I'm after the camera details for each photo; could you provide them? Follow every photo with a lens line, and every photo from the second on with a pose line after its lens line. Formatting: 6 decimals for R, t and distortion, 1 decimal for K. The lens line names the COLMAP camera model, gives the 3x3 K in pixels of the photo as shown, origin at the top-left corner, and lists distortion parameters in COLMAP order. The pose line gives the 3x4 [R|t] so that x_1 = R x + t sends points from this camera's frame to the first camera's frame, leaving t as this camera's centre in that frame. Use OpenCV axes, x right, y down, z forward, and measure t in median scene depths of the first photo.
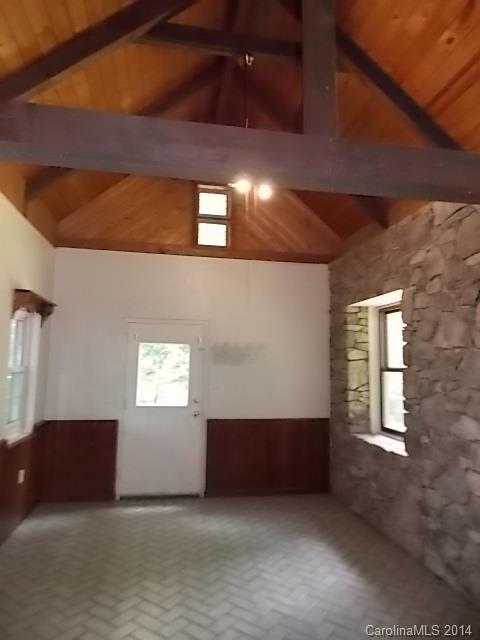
lens RADIAL K [[423.7, 0, 238.6], [0, 423.7, 314.6], [0, 0, 1]] dist [-0.002248, 0.004110]
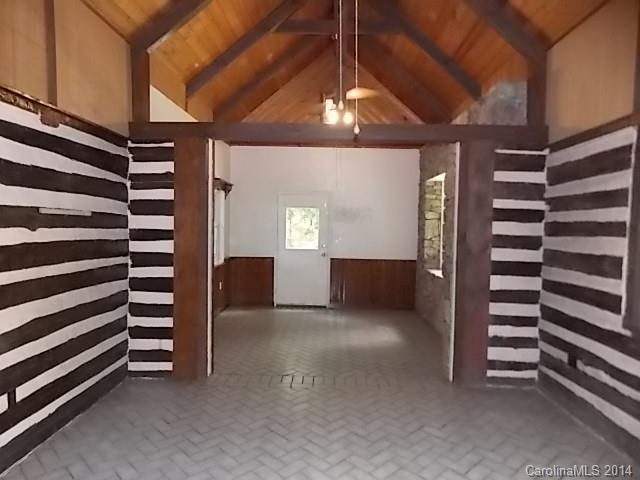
lens RADIAL K [[423.7, 0, 322.0], [0, 423.7, 242.8], [0, 0, 1]] dist [-0.002248, 0.004110]
pose [[0.981815, 0.010748, -0.189533, 0.185359], [0.019380, 0.987506, 0.156387, -0.045461], [0.188846, -0.157216, 0.969340, -0.472869]]
